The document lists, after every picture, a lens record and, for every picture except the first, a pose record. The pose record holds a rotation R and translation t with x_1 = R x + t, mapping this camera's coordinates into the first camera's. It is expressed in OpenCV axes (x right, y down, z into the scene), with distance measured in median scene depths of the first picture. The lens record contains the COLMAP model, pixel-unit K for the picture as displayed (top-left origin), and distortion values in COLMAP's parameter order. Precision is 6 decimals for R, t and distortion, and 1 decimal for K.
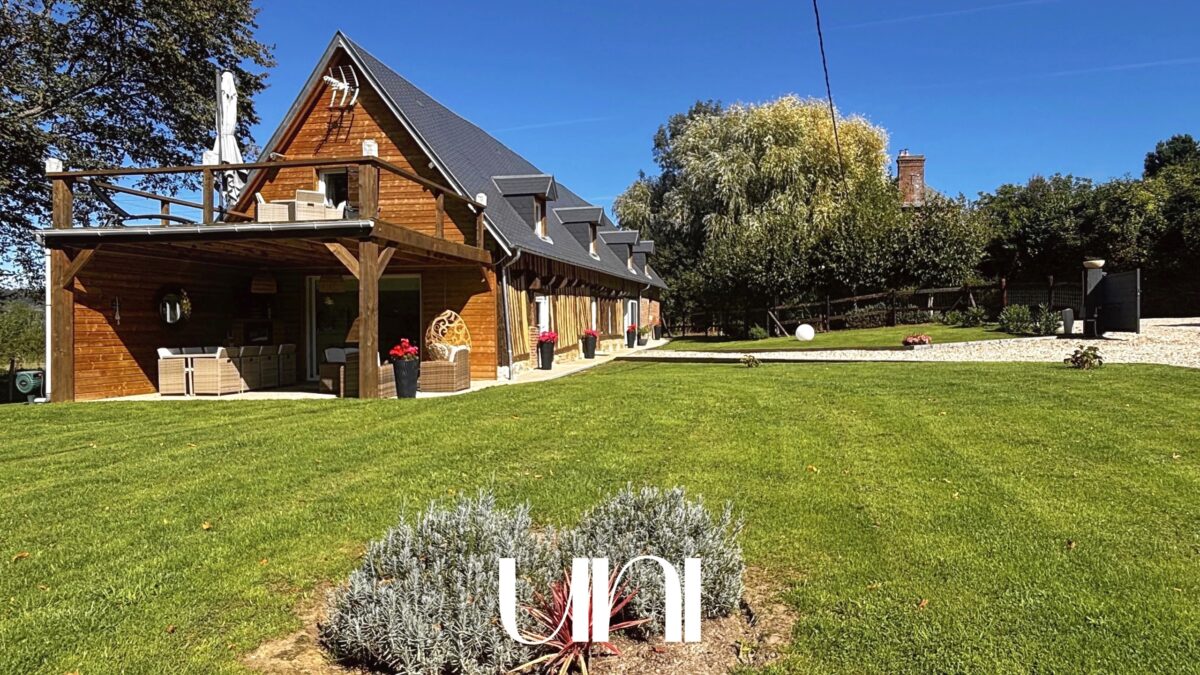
lens RADIAL K [[770.0, 0, 599.2], [0, 770.0, 339.3], [0, 0, 1]] dist [0.004001, 0.000195]
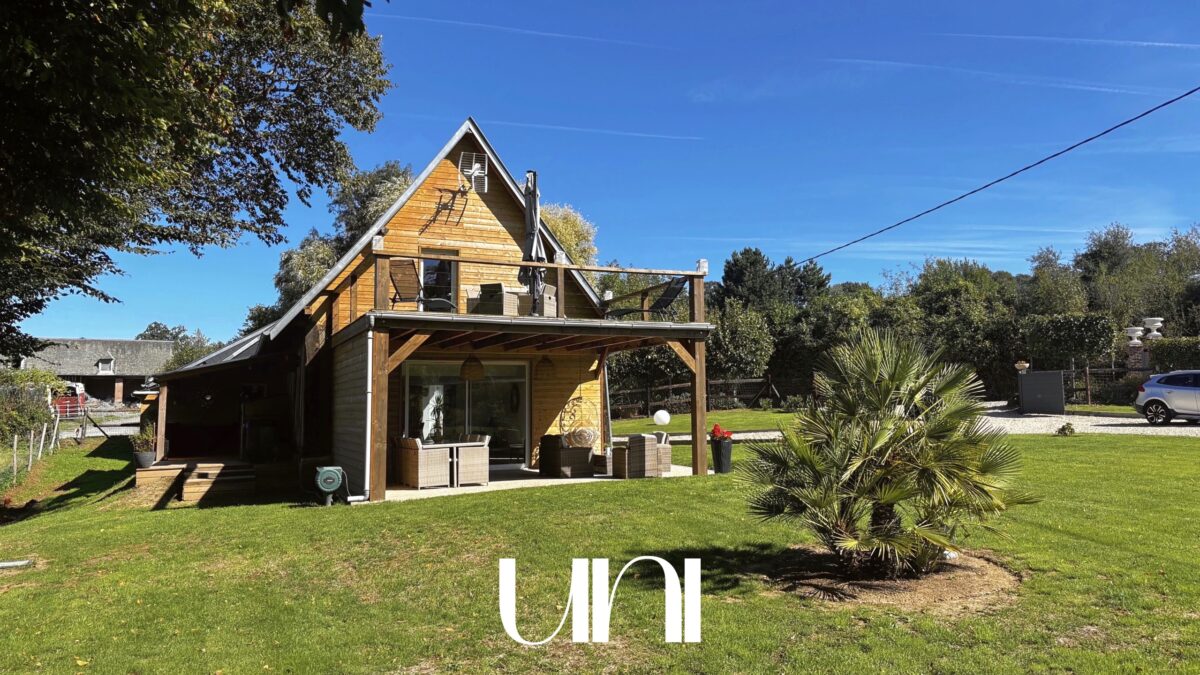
lens RADIAL K [[958.2, 0, 600.1], [0, 958.2, 331.9], [0, 0, 1]] dist [0.043673, 0.001760]
pose [[0.803296, 0.043388, 0.593997, -0.899759], [0.017306, 0.995221, -0.096099, -0.001459], [-0.595328, 0.087476, 0.798707, -0.066381]]
